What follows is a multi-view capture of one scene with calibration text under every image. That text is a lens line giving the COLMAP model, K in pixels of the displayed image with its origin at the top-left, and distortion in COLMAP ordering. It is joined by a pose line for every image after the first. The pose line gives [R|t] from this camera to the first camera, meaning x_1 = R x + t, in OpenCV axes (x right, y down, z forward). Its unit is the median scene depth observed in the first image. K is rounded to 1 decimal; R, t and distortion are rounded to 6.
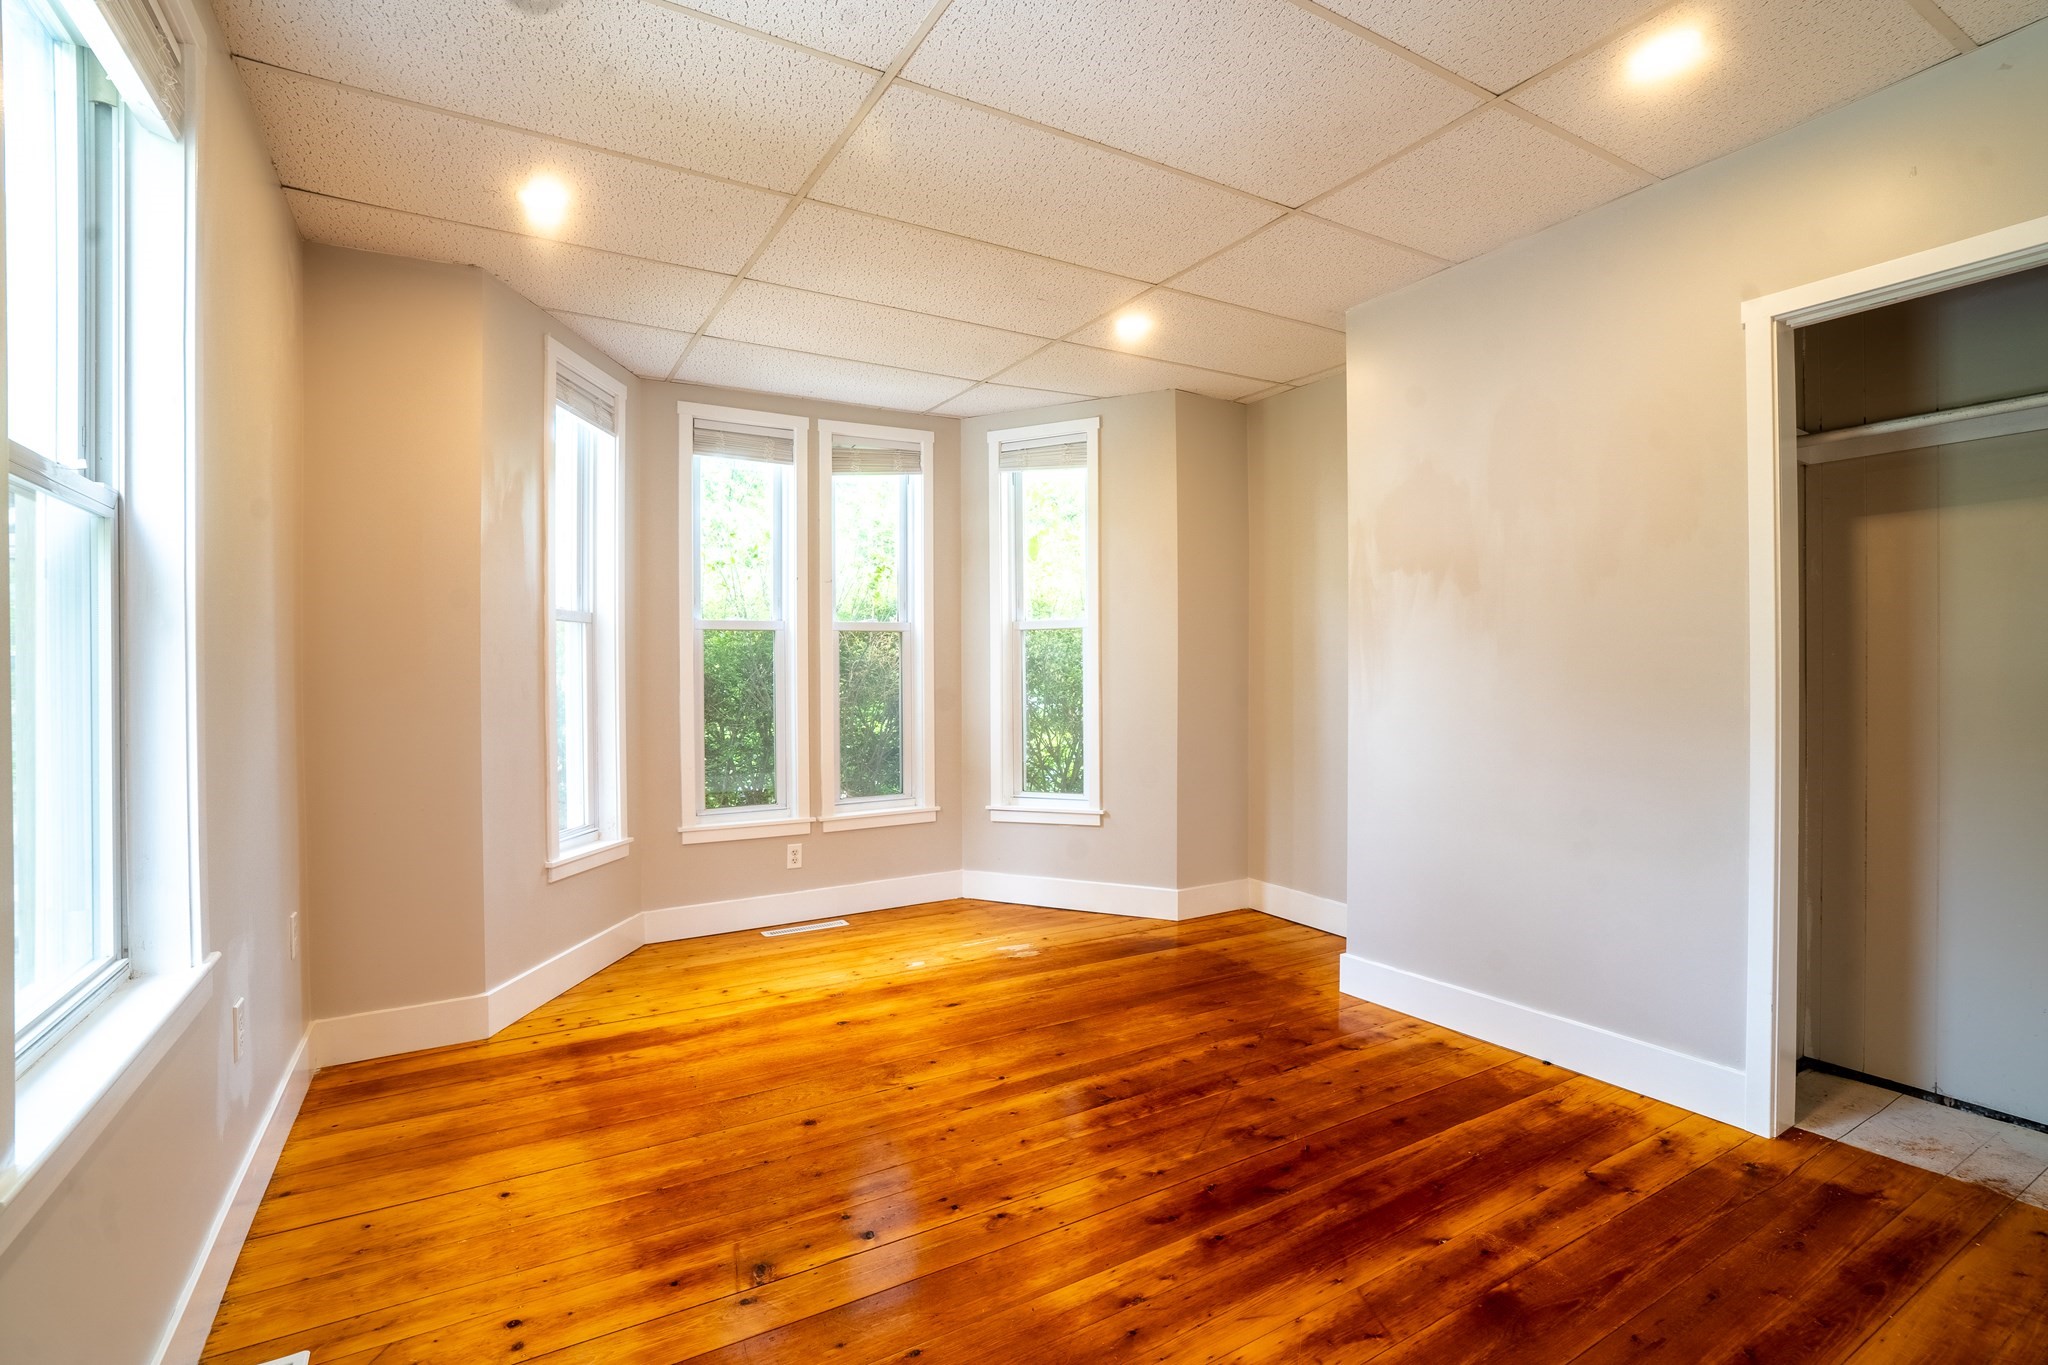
lens RADIAL K [[949.9, 0, 1028.4], [0, 949.9, 675.4], [0, 0, 1]] dist [-0.077627, 0.029170]
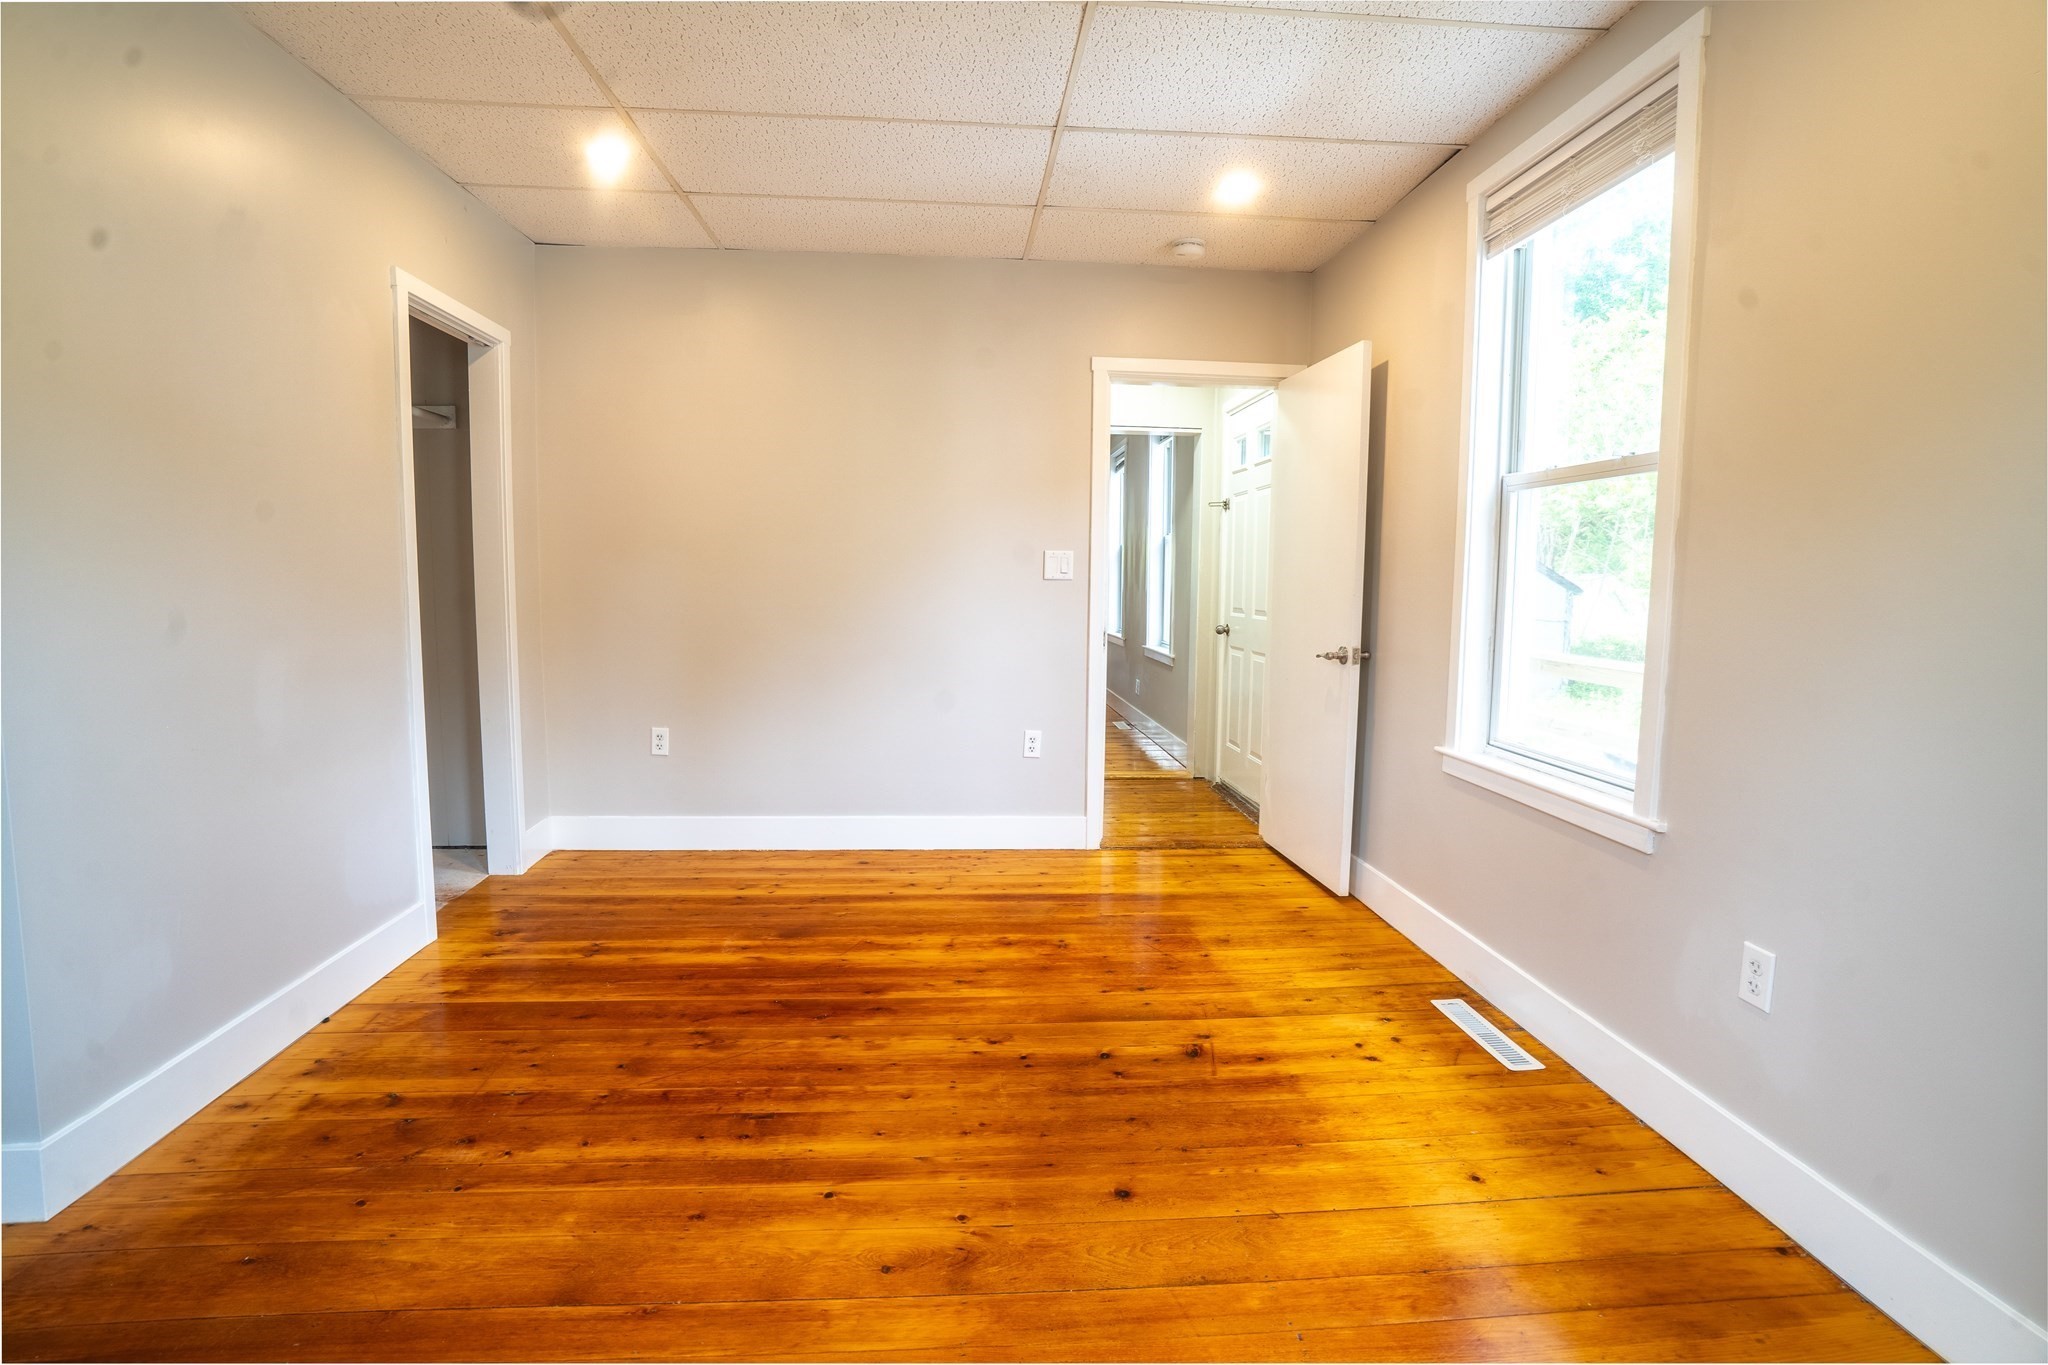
lens RADIAL K [[949.9, 0, 1028.4], [0, 949.9, 675.4], [0, 0, 1]] dist [-0.077627, 0.029170]
pose [[-0.896432, -0.049443, 0.440414, -0.523164], [-0.002313, 0.994266, 0.106914, -0.005908], [-0.443174, 0.094823, -0.891406, 1.832352]]
